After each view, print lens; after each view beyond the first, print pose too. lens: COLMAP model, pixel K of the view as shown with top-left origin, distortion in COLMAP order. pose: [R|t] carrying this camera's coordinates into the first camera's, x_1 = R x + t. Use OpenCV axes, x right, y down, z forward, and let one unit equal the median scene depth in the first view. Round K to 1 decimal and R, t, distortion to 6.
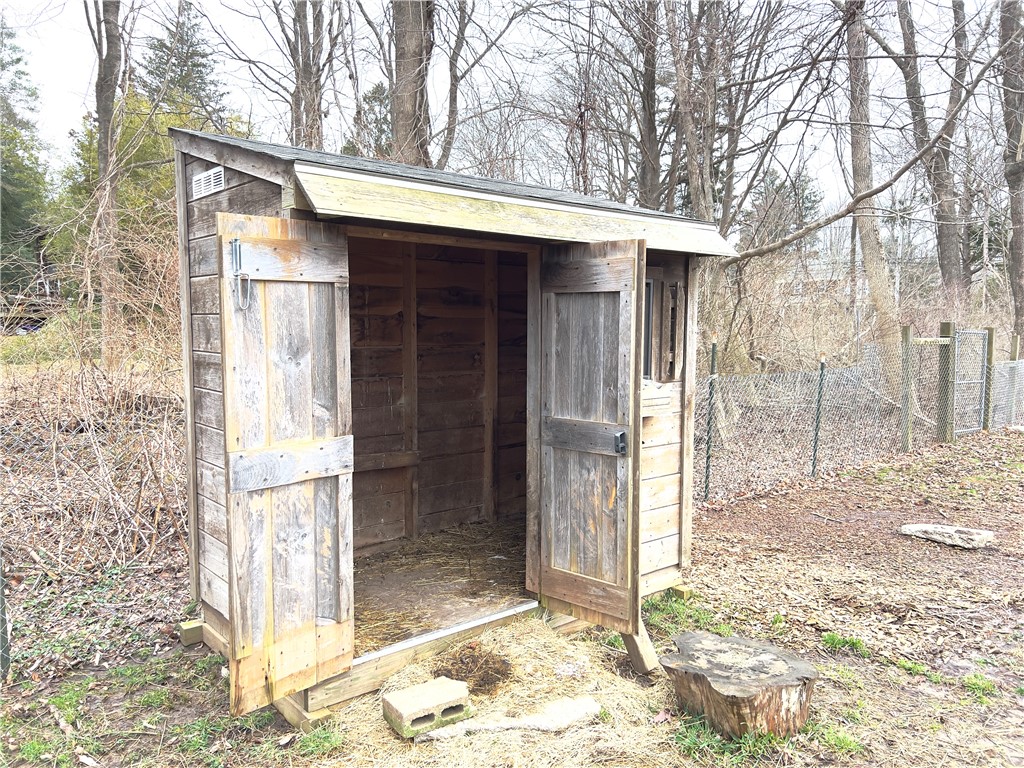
lens RADIAL K [[766.9, 0, 511.0], [0, 766.9, 386.6], [0, 0, 1]] dist [0.056428, -0.070627]
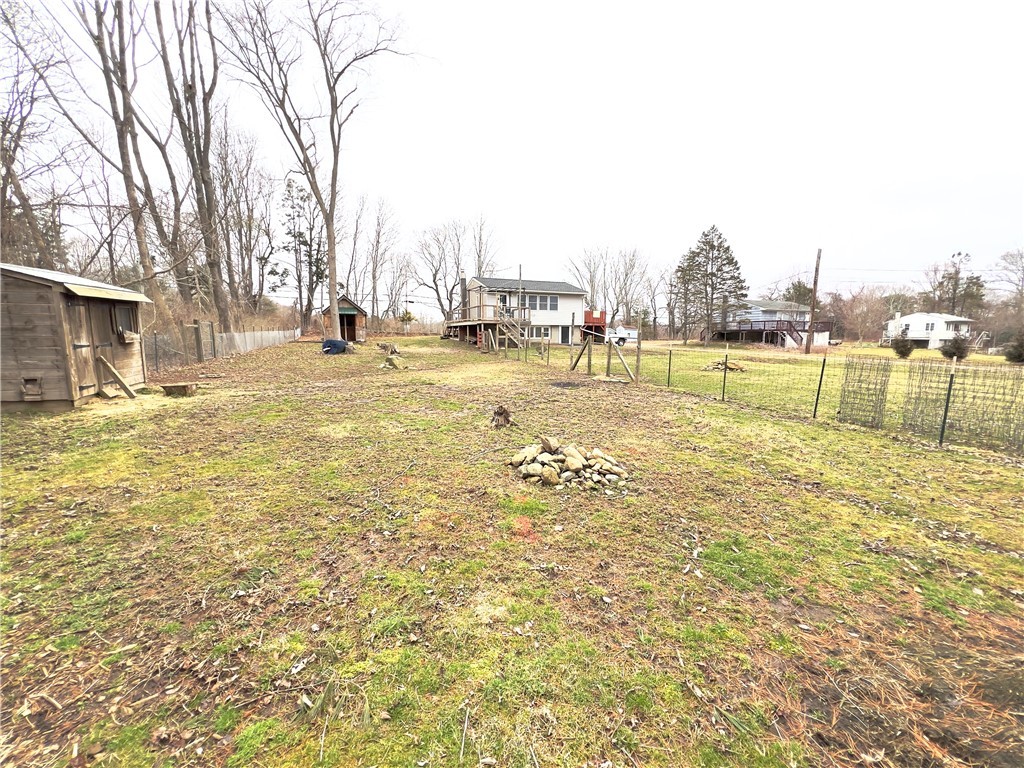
lens RADIAL K [[407.4, 0, 510.0], [0, 407.4, 389.2], [0, 0, 1]] dist [-0.001241, 0.000171]
pose [[0.368709, -0.142841, 0.918504, -0.382615], [0.065660, 0.989657, 0.127548, 0.051331], [-0.927223, 0.013281, 0.374275, -0.563787]]
